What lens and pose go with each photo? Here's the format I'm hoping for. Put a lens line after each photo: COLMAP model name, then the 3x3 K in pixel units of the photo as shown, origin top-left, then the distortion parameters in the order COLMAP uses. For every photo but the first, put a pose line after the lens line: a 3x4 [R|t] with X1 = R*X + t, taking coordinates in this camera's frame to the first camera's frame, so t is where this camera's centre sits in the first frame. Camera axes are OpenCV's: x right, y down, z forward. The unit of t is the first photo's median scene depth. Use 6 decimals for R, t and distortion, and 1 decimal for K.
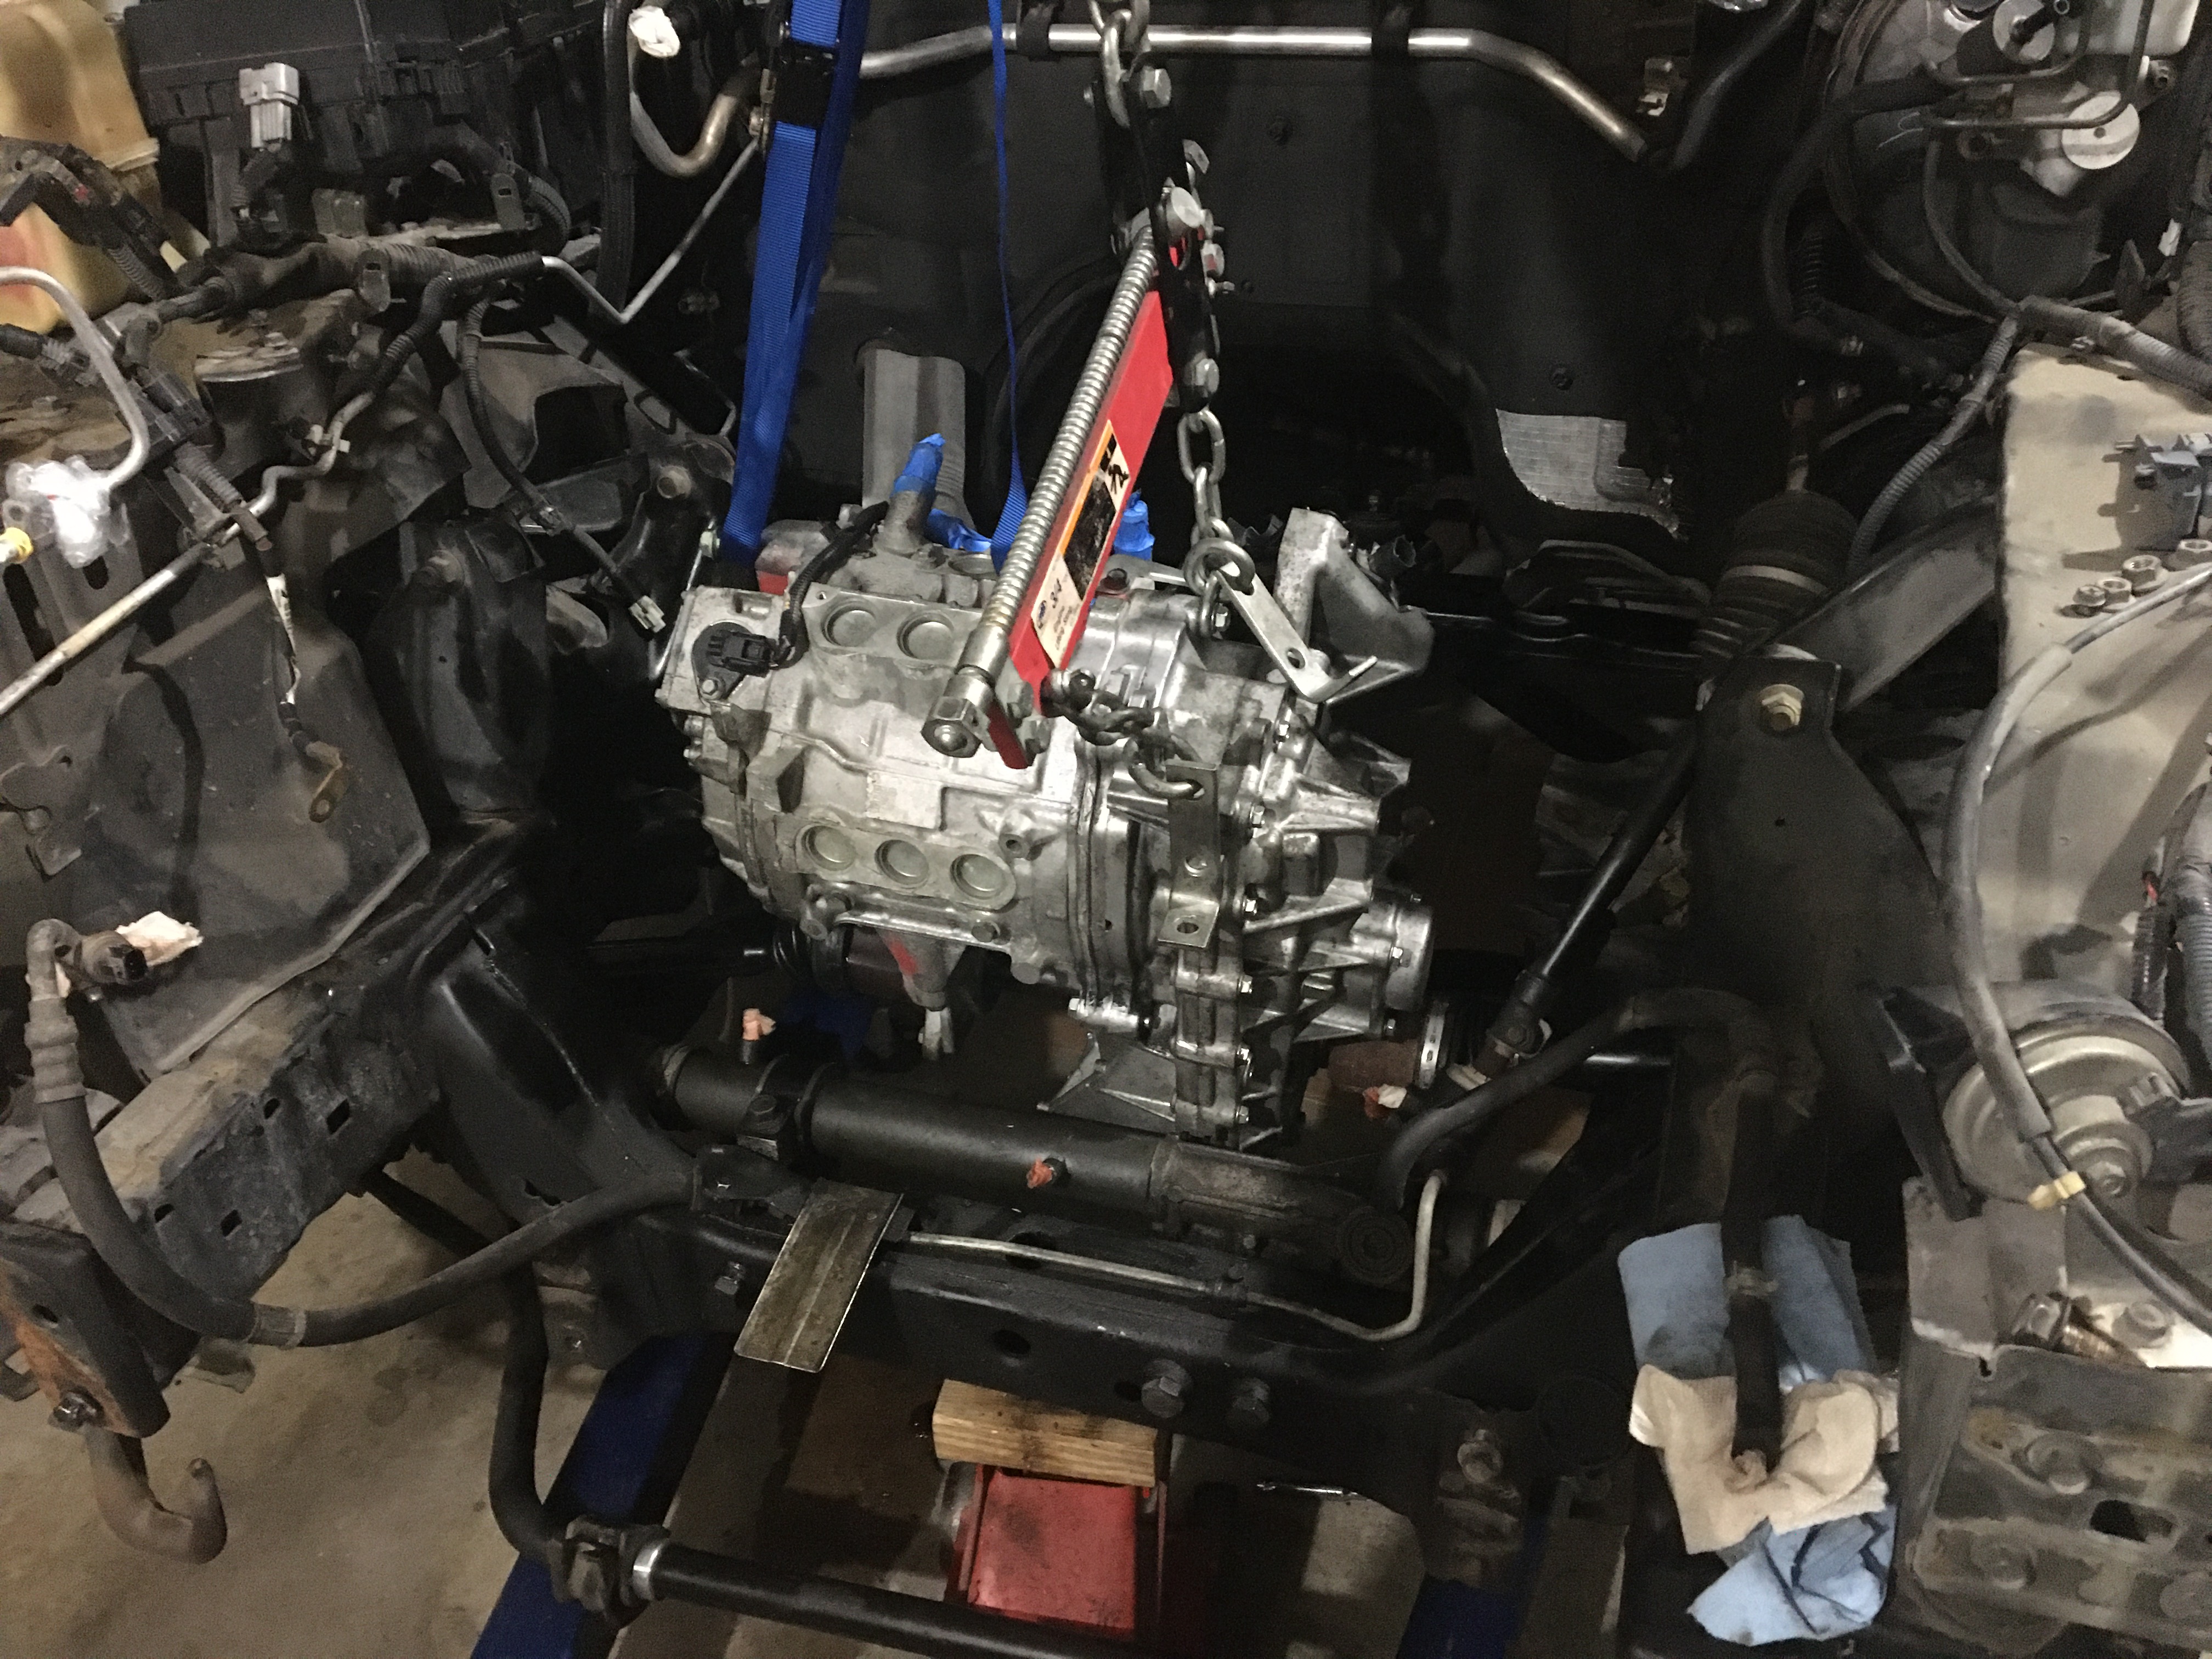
lens RADIAL K [[1875.3, 0, 1101.7], [0, 1875.3, 837.6], [0, 0, 1]] dist [0.044731, -0.064526]
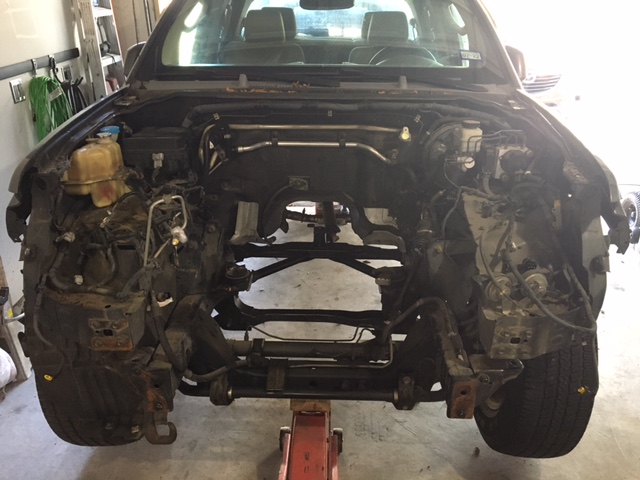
lens RADIAL K [[542.6, 0, 319.3], [0, 542.6, 240.2], [0, 0, 1]] dist [0.044731, -0.064526]
pose [[0.953983, -0.059361, 0.293926, -0.476016], [0.110019, 0.981141, -0.158931, 0.126501], [-0.278948, 0.183955, 0.942522, -0.532720]]
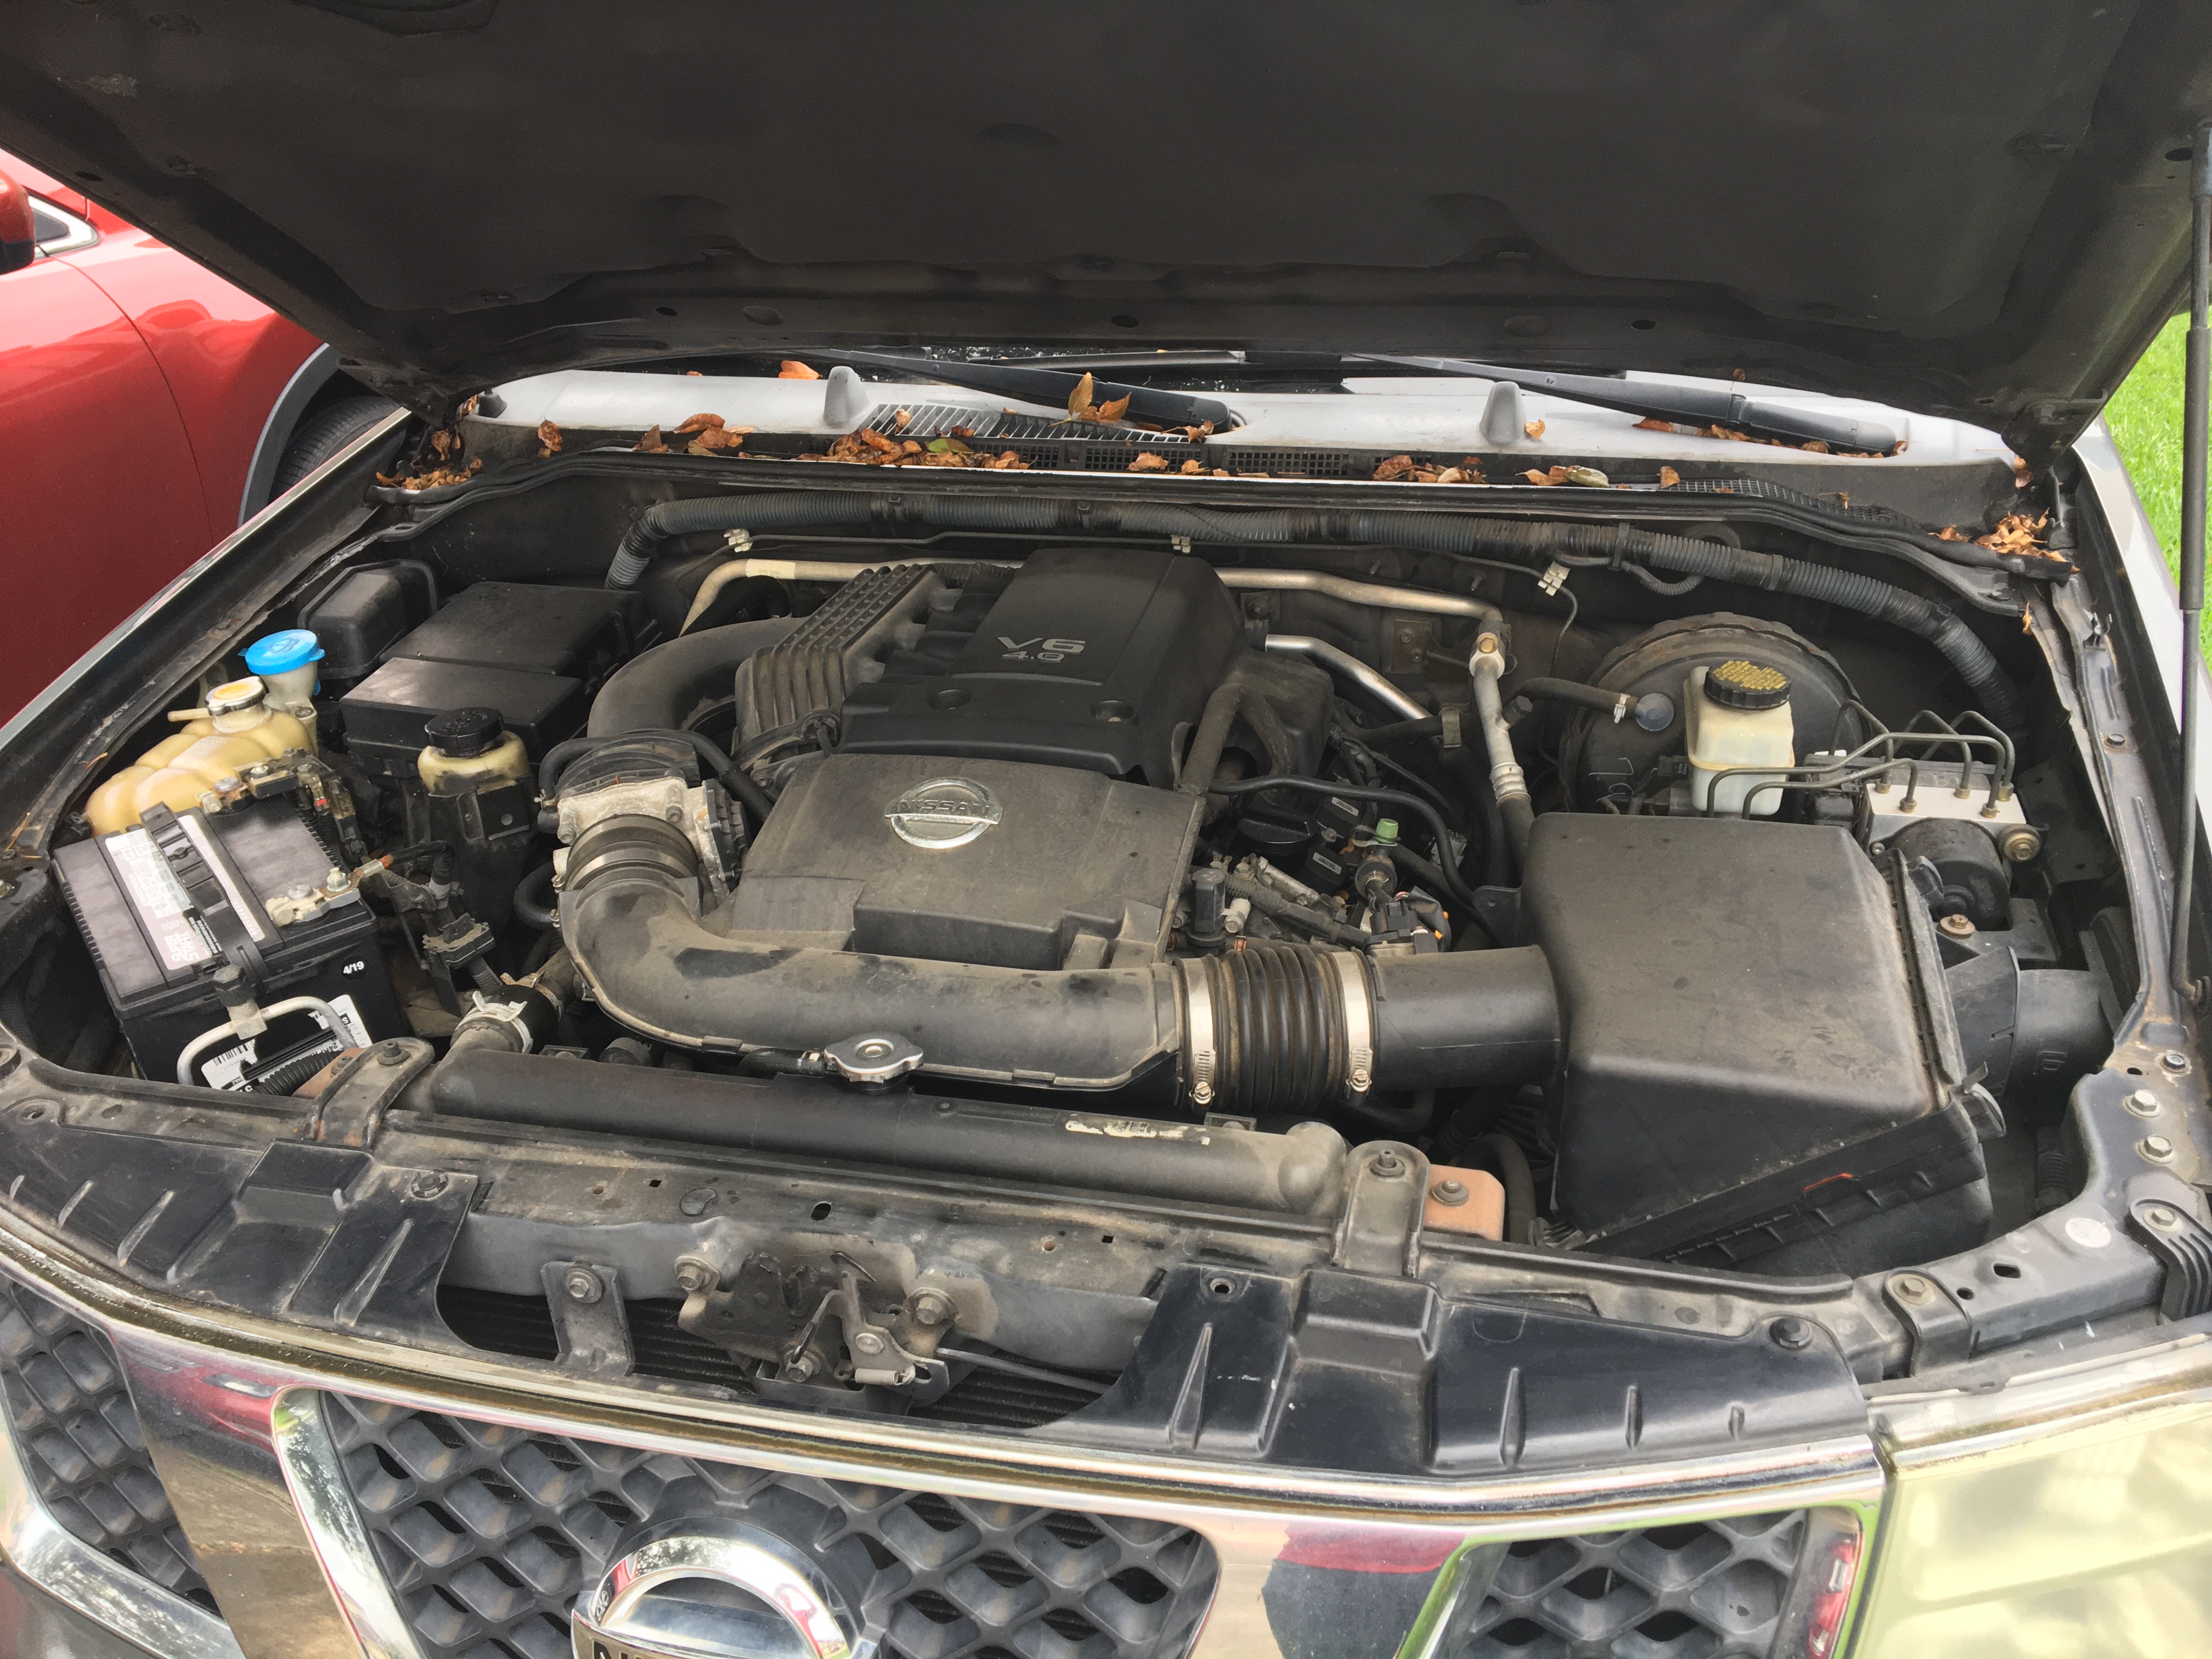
lens RADIAL K [[1875.3, 0, 1110.0], [0, 1875.3, 832.5], [0, 0, 1]] dist [0.044731, -0.064526]
pose [[0.996558, -0.044262, 0.070087, -0.058160], [0.046905, 0.998231, -0.036526, -0.287905], [-0.068346, 0.039688, 0.996872, -0.377861]]
